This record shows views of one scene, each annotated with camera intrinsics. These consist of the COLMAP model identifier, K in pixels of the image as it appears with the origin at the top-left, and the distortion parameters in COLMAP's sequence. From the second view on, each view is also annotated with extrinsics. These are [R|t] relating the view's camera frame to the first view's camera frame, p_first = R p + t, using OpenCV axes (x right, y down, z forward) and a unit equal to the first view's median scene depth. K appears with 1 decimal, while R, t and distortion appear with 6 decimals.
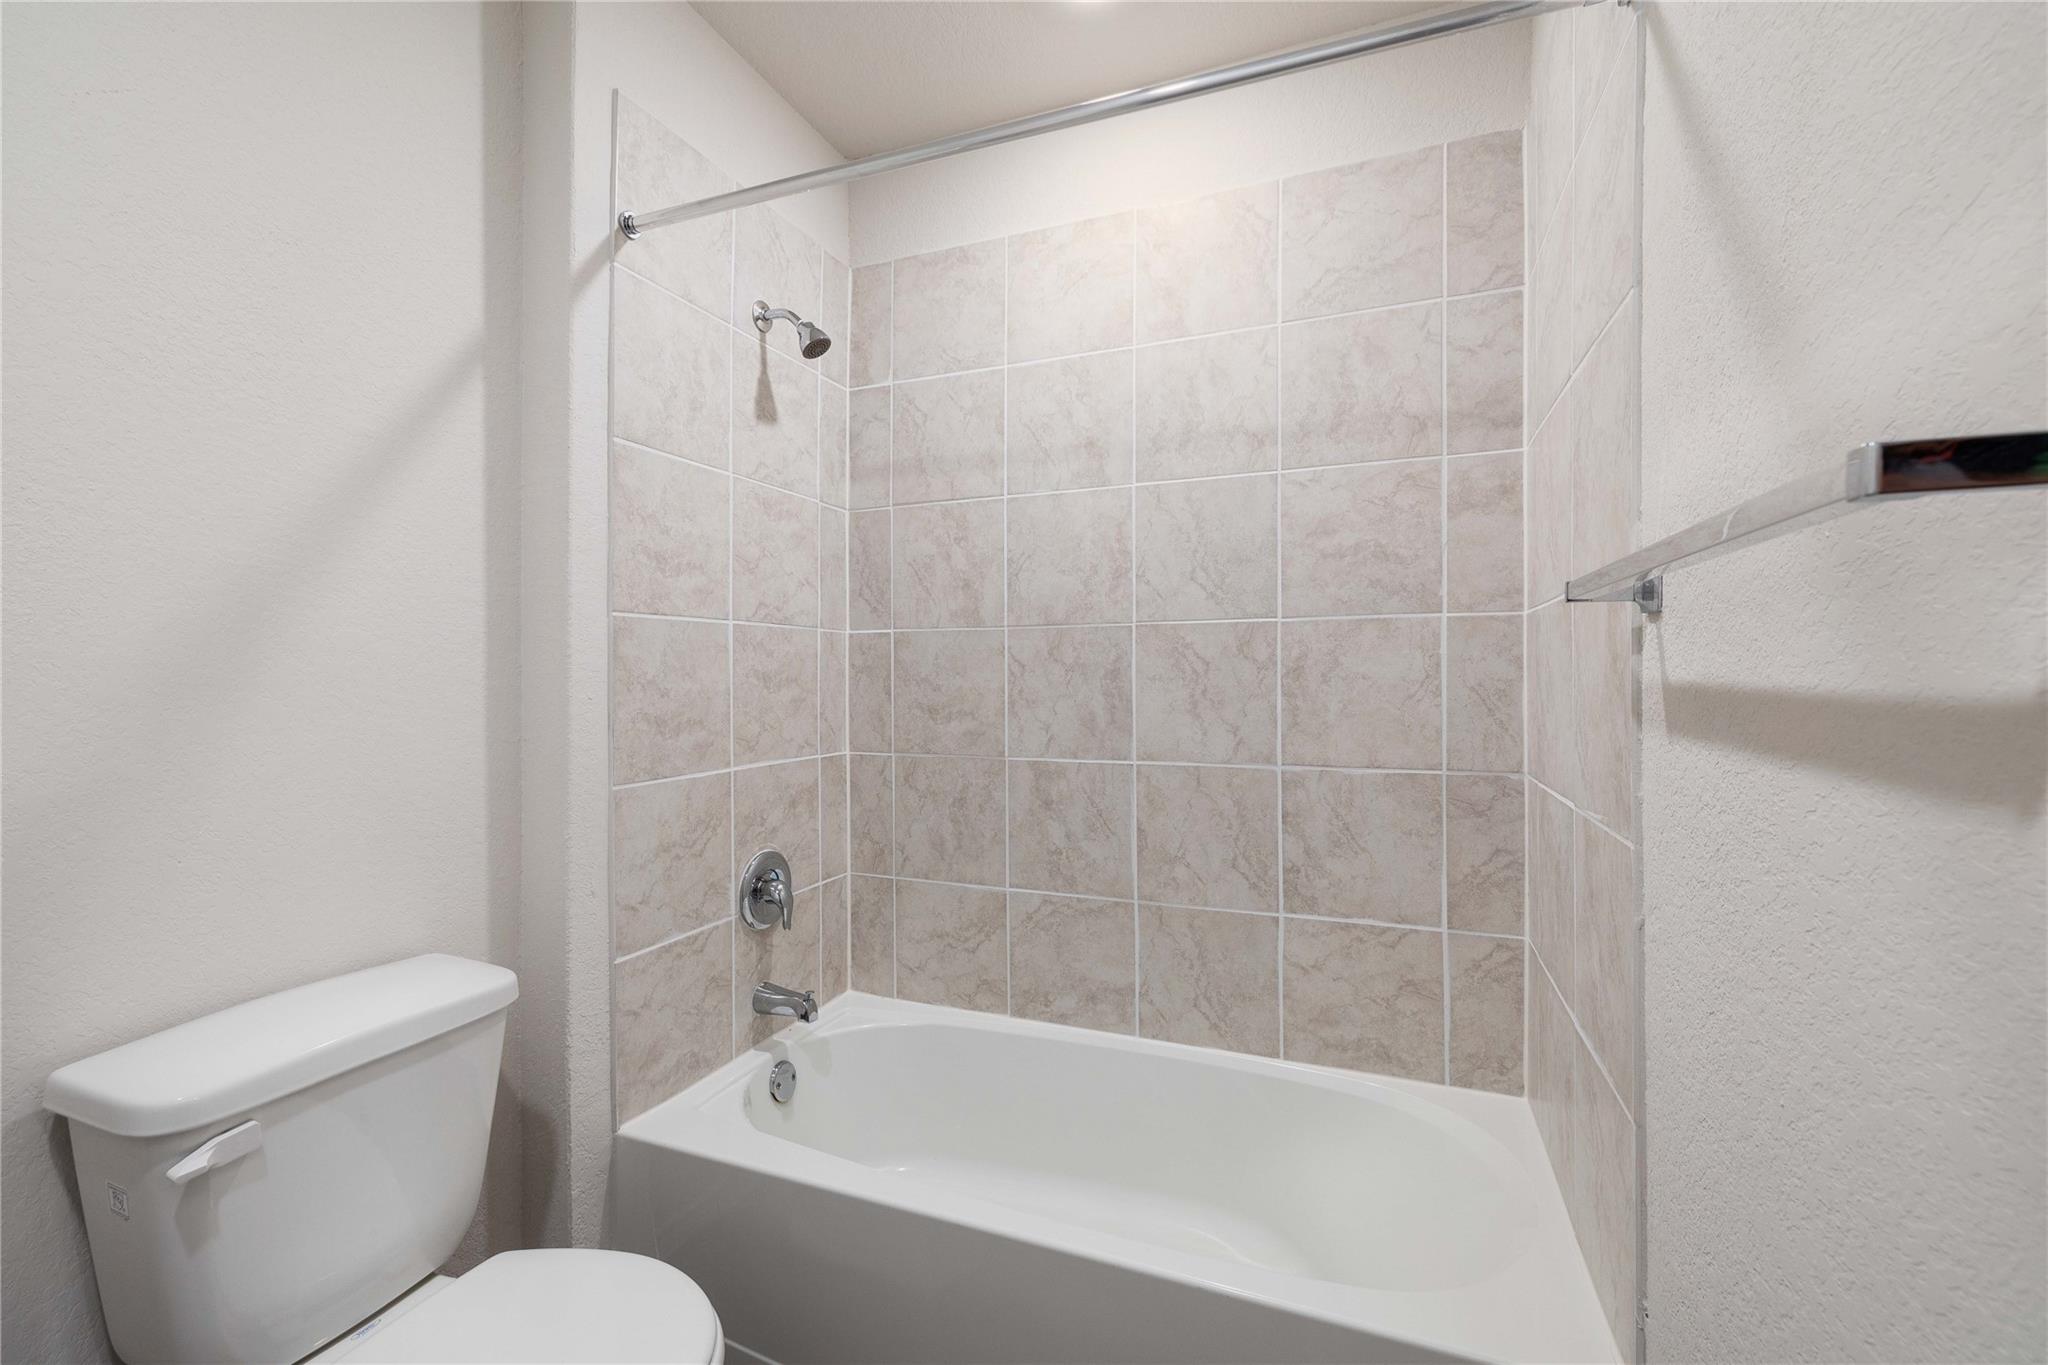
lens RADIAL K [[877.2, 0, 1023.5], [0, 877.2, 674.5], [0, 0, 1]] dist [-0.003642, 0.001105]
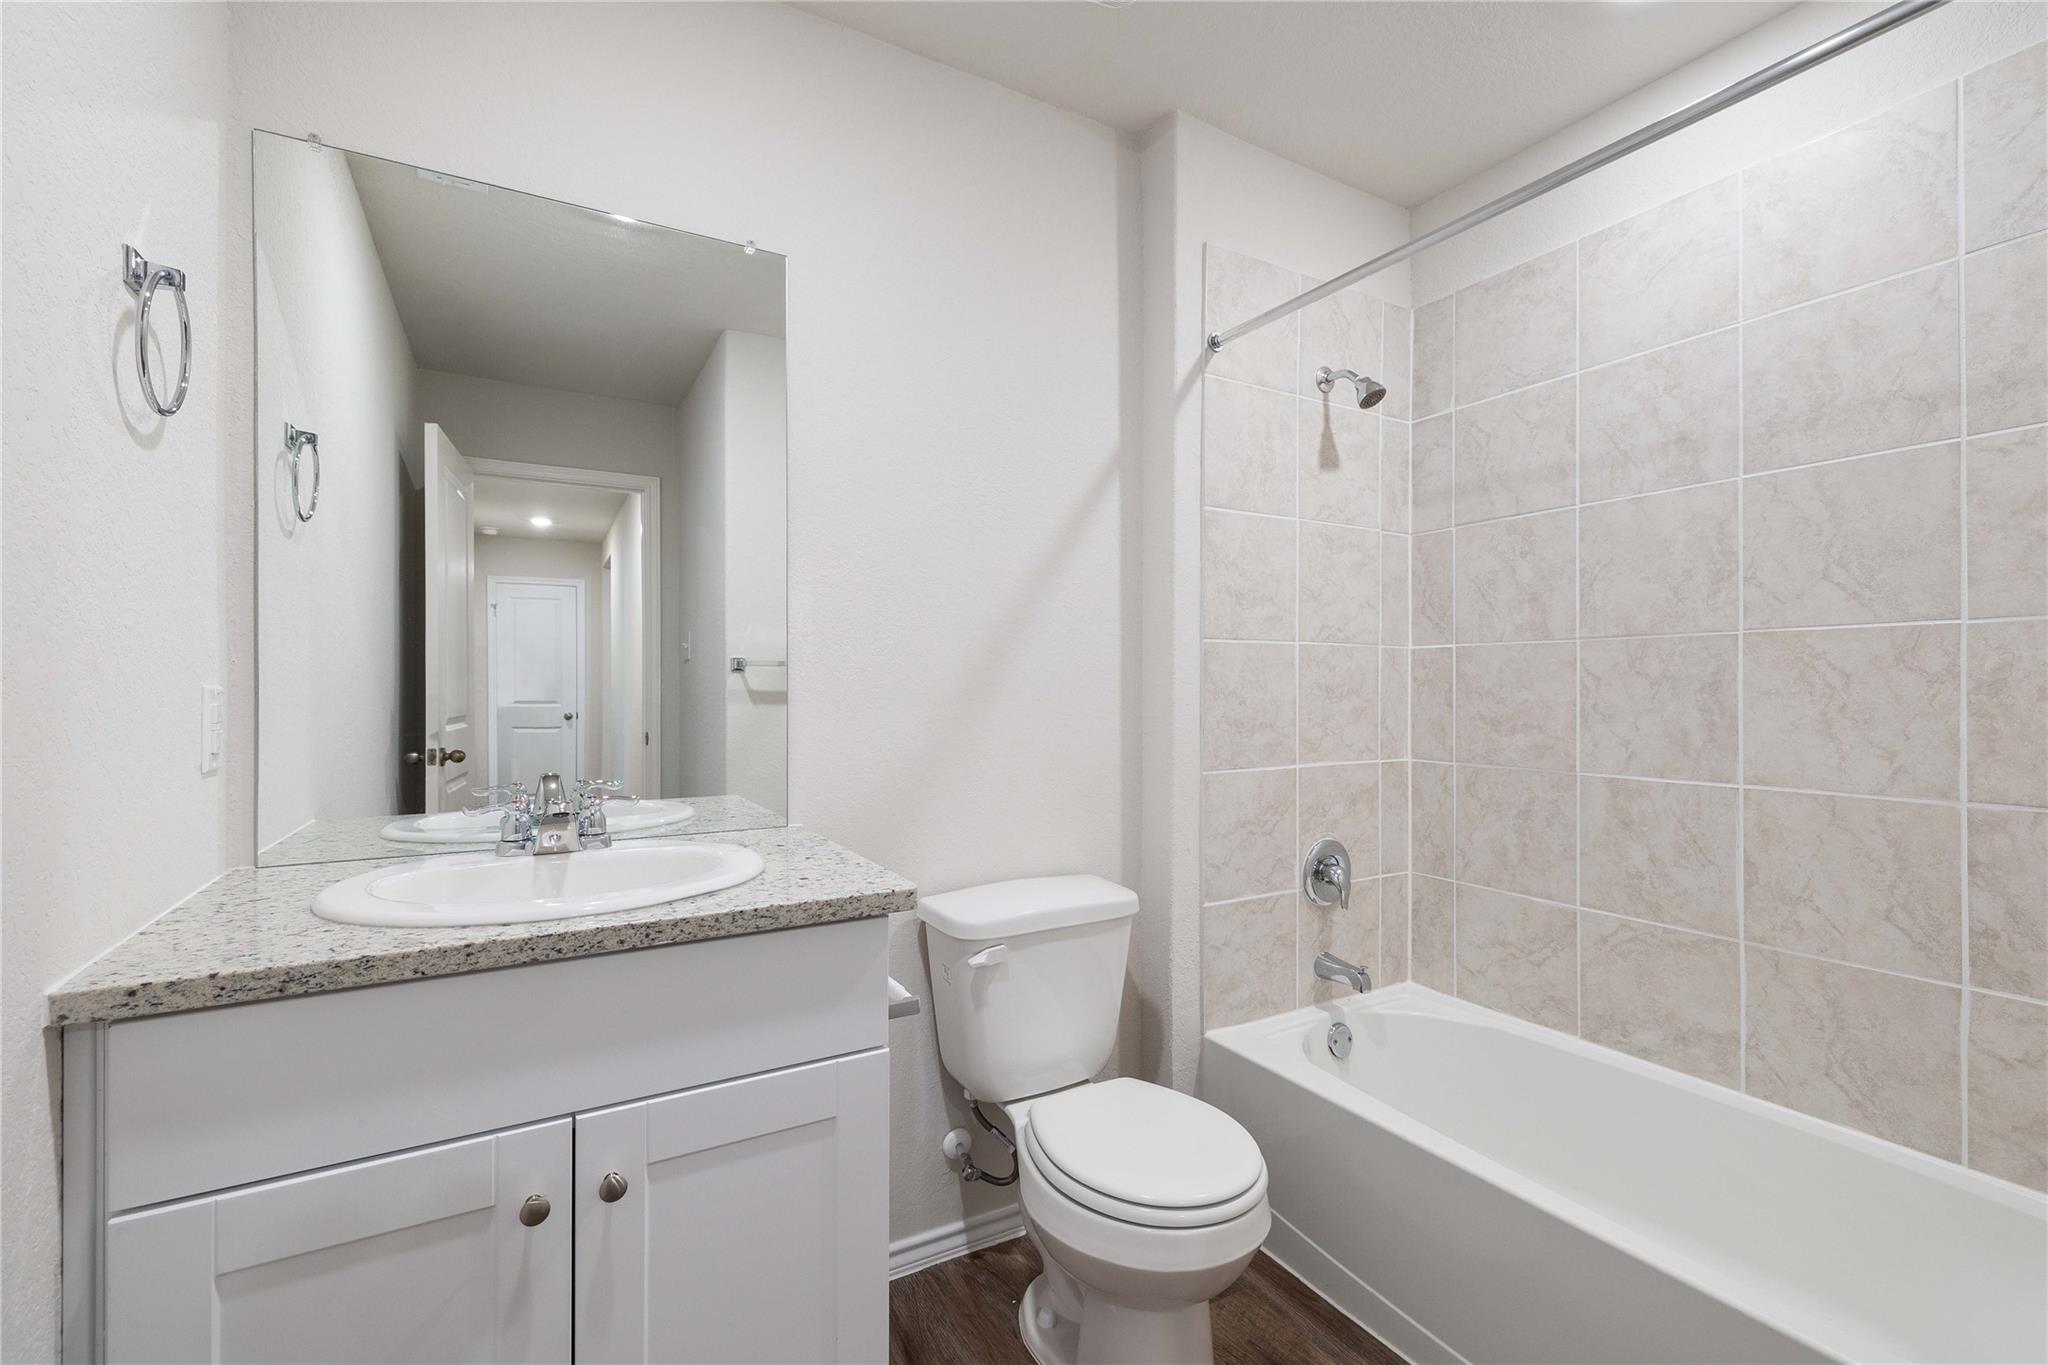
lens RADIAL K [[877.2, 0, 1021.4], [0, 877.2, 686.3], [0, 0, 1]] dist [-0.003642, 0.001105]
pose [[0.788444, 0.002852, -0.615099, 0.102685], [-0.002973, 0.999995, 0.000826, -0.000811], [0.615099, 0.001178, 0.788449, -0.167720]]
